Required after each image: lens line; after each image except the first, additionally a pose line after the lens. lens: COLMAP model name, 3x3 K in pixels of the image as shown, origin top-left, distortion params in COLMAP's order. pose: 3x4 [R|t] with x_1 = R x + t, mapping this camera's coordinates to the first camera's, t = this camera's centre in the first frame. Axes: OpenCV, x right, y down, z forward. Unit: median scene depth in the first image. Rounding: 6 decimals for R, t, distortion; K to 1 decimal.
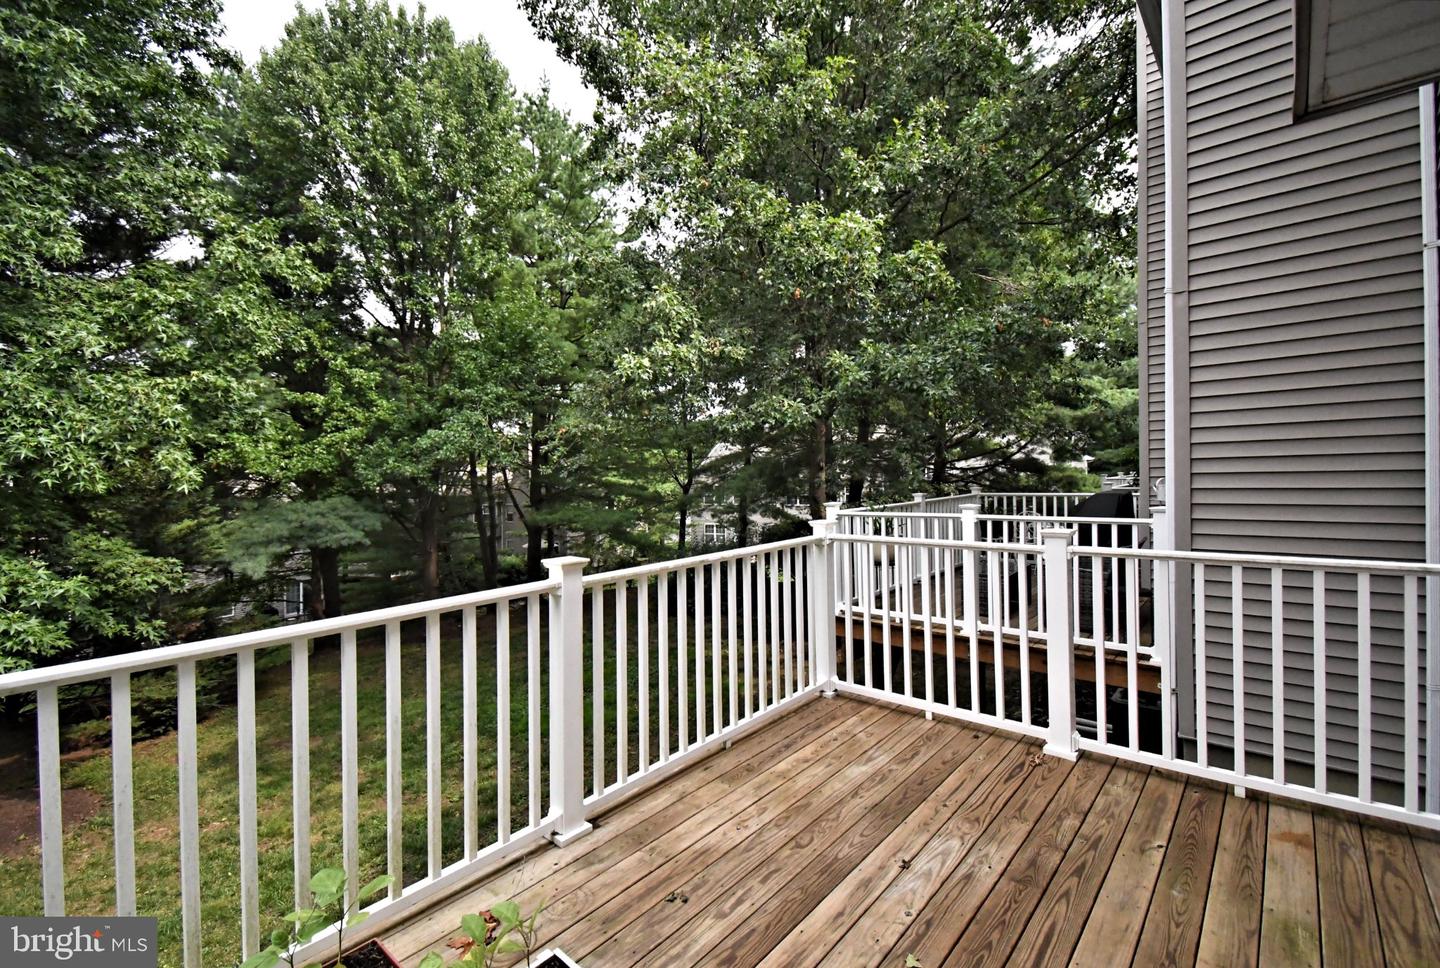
lens RADIAL K [[638.2, 0, 723.2], [0, 638.2, 473.0], [0, 0, 1]] dist [-0.001121, -0.000252]
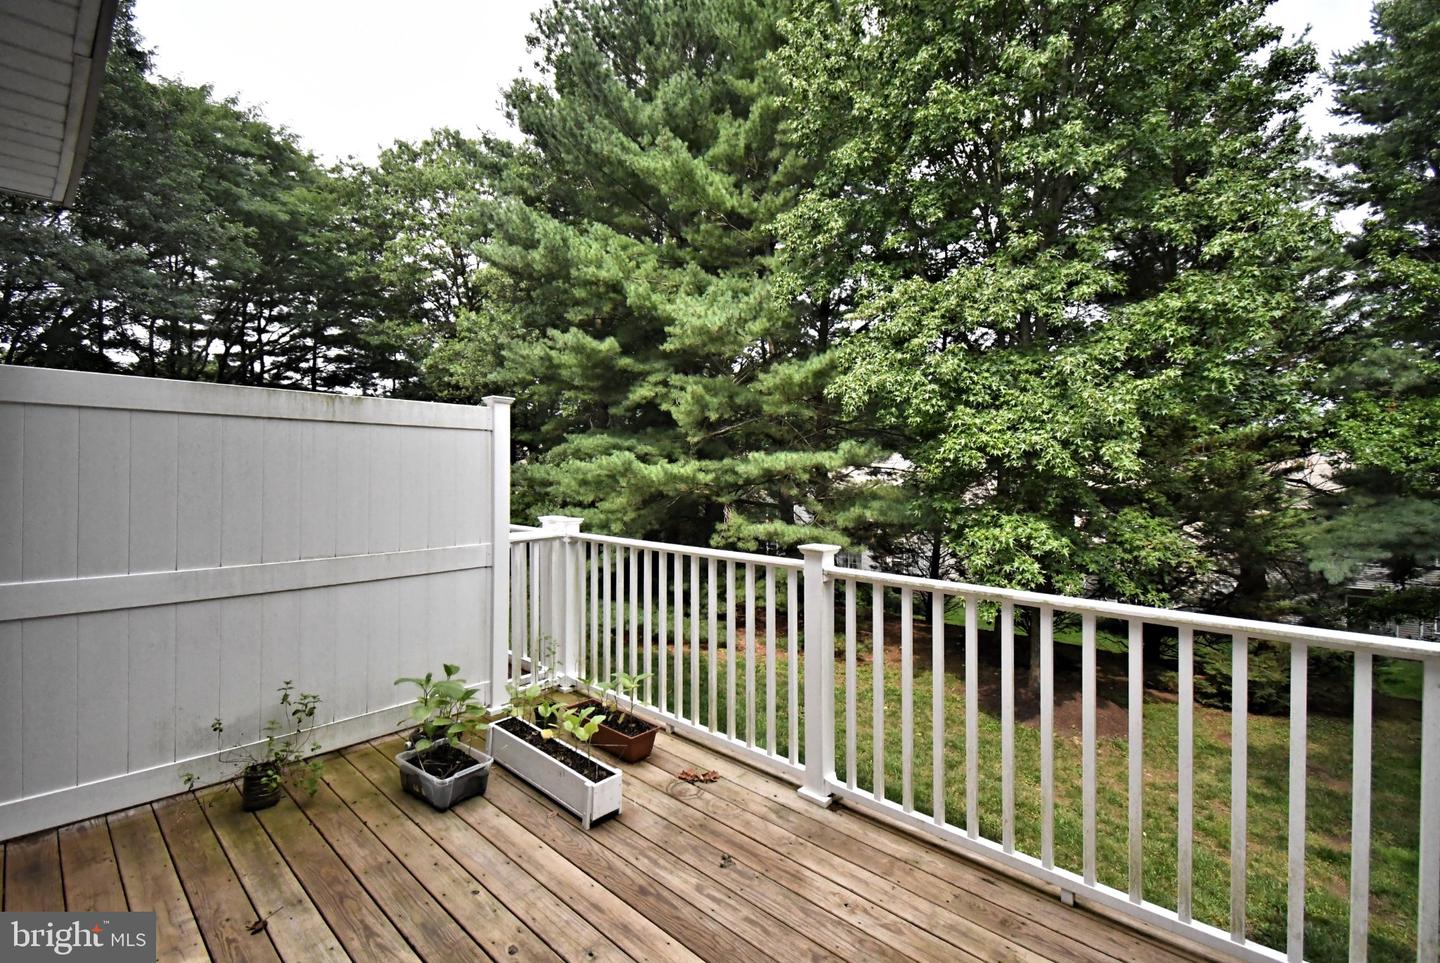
lens RADIAL K [[619.8, 0, 720.0], [0, 619.8, 481.5], [0, 0, 1]] dist [0.000450, -0.000078]
pose [[-0.034850, 0.047172, -0.998279, 0.319186], [-0.014479, 0.998757, 0.047700, -0.010920], [0.999288, 0.016116, -0.034124, 0.338561]]
